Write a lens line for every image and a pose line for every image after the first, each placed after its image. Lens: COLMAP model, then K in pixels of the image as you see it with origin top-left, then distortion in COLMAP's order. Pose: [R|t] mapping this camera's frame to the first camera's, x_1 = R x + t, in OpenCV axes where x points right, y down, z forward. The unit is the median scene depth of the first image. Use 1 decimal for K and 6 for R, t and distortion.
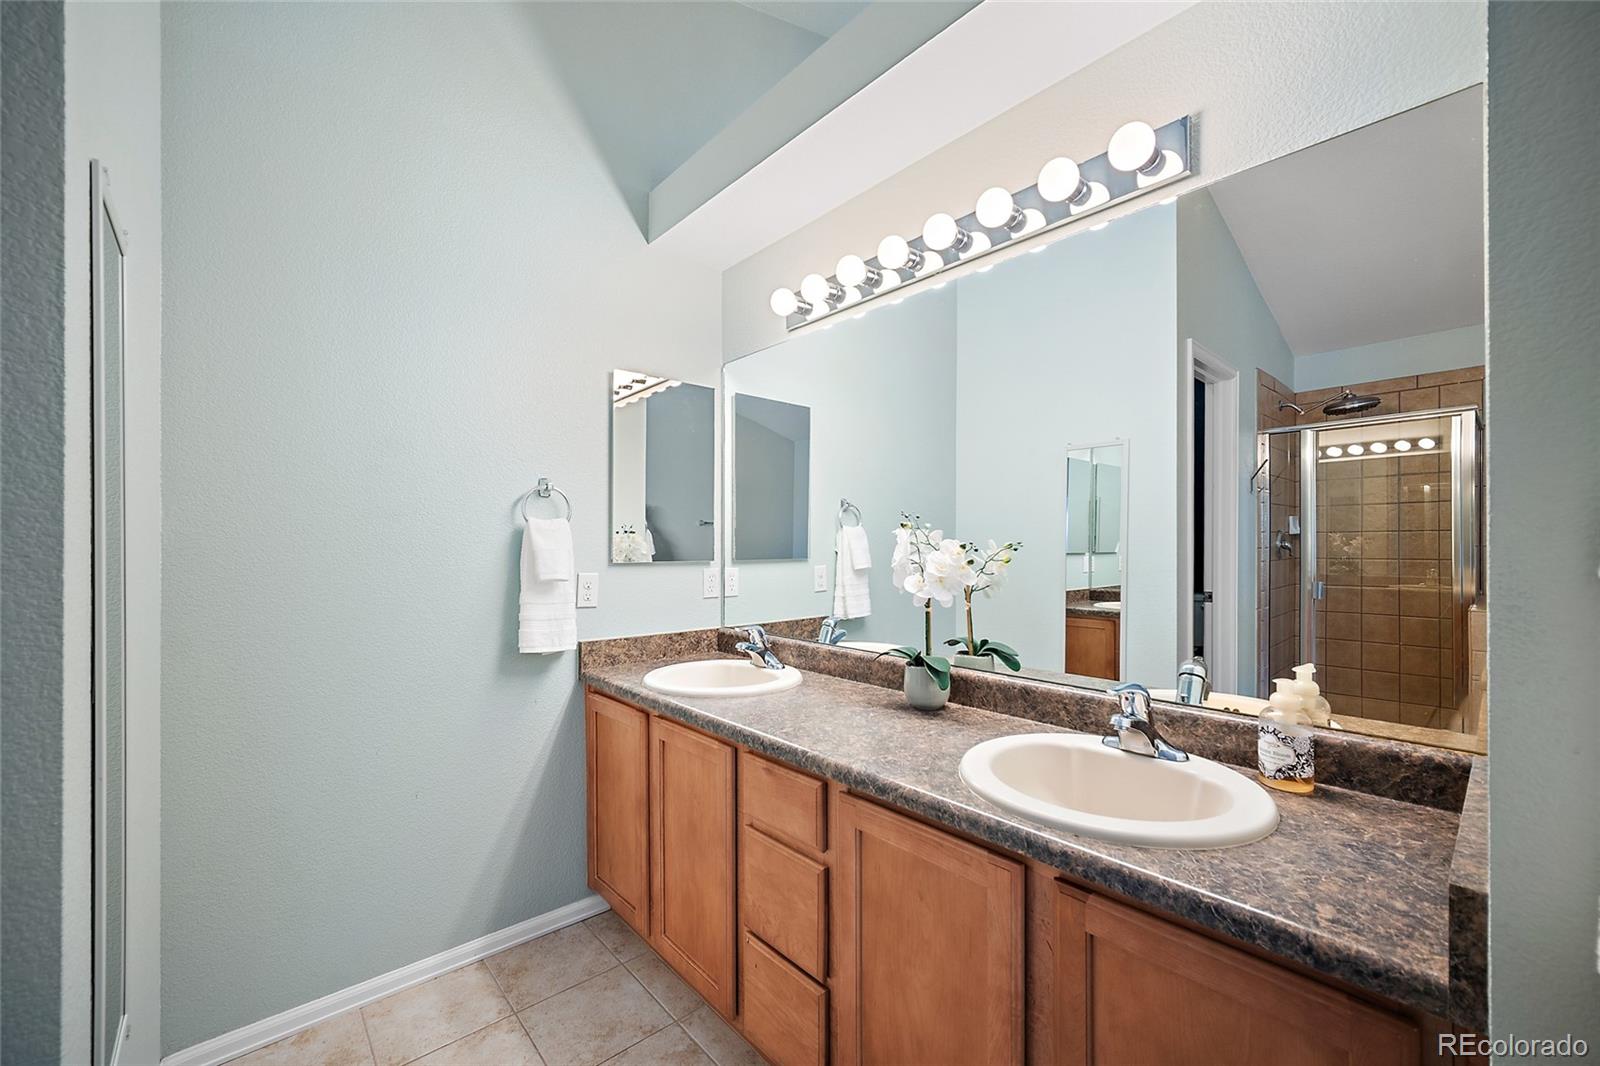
lens RADIAL K [[635.8, 0, 795.6], [0, 635.8, 544.8], [0, 0, 1]] dist [-0.001329, -0.000157]
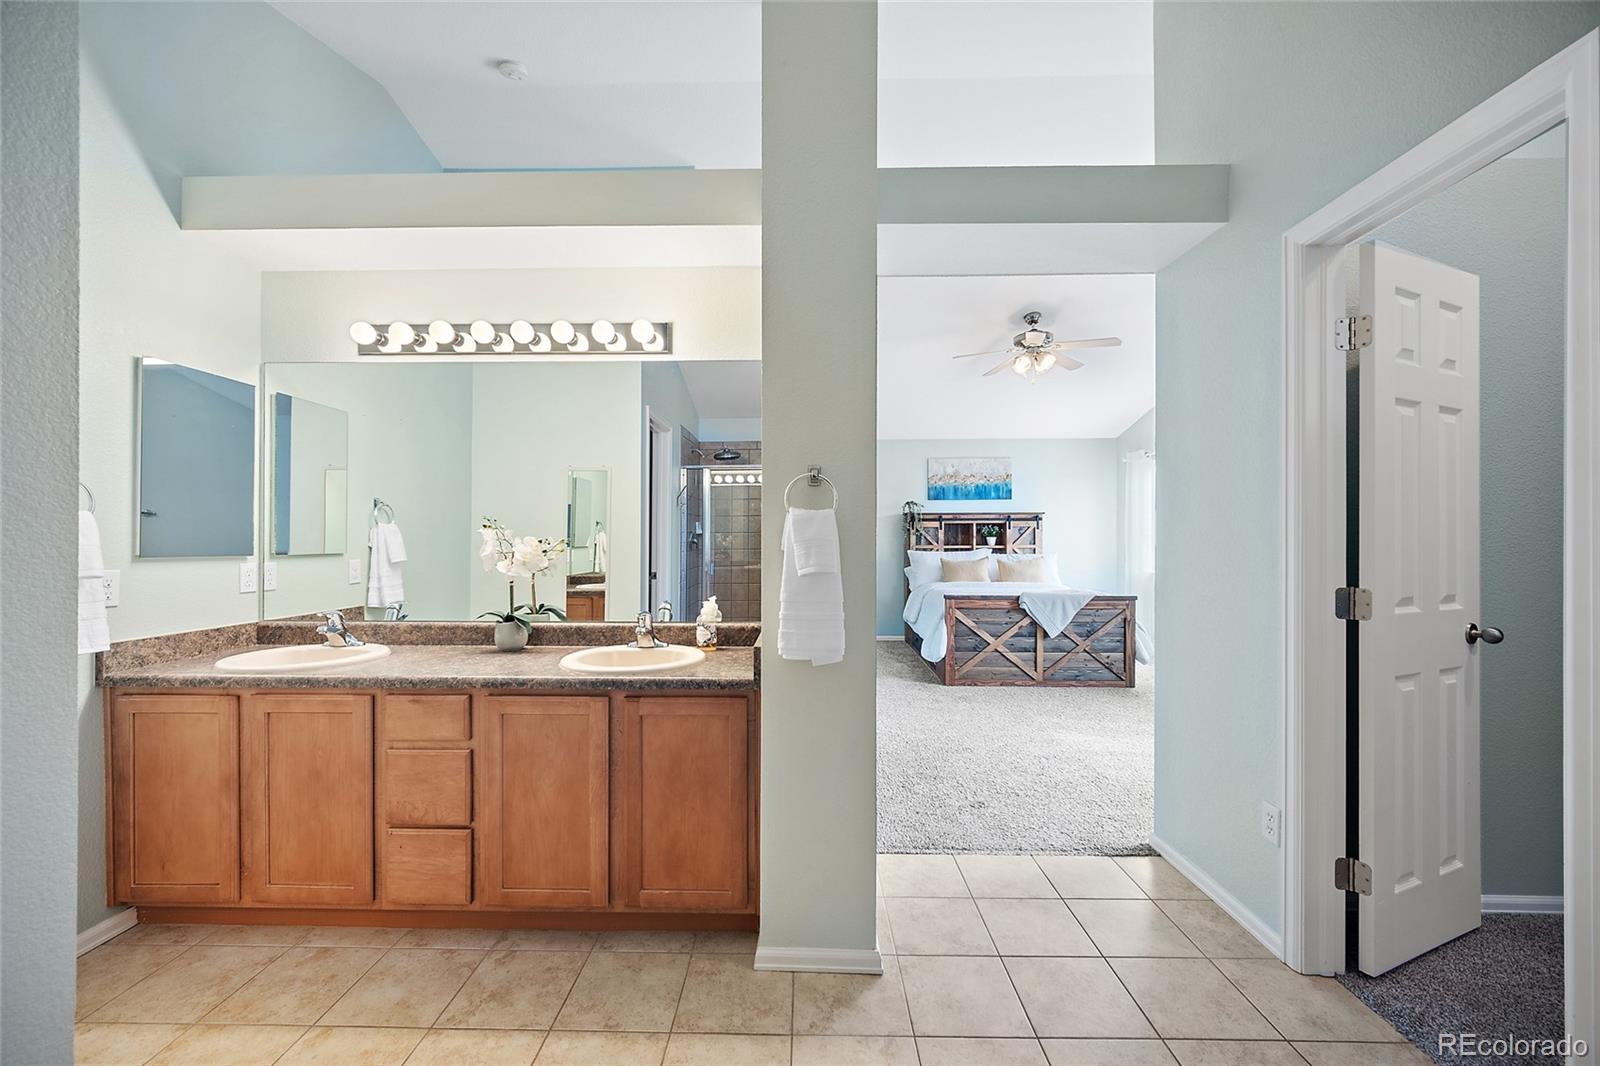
lens RADIAL K [[632.5, 0, 793.0], [0, 632.5, 537.9], [0, 0, 1]] dist [-0.002223, 0.000013]
pose [[0.678389, 0.004581, 0.734689, -0.383537], [-0.001667, 0.999988, -0.004696, 0.000038], [-0.734701, 0.001961, 0.678388, -0.426402]]
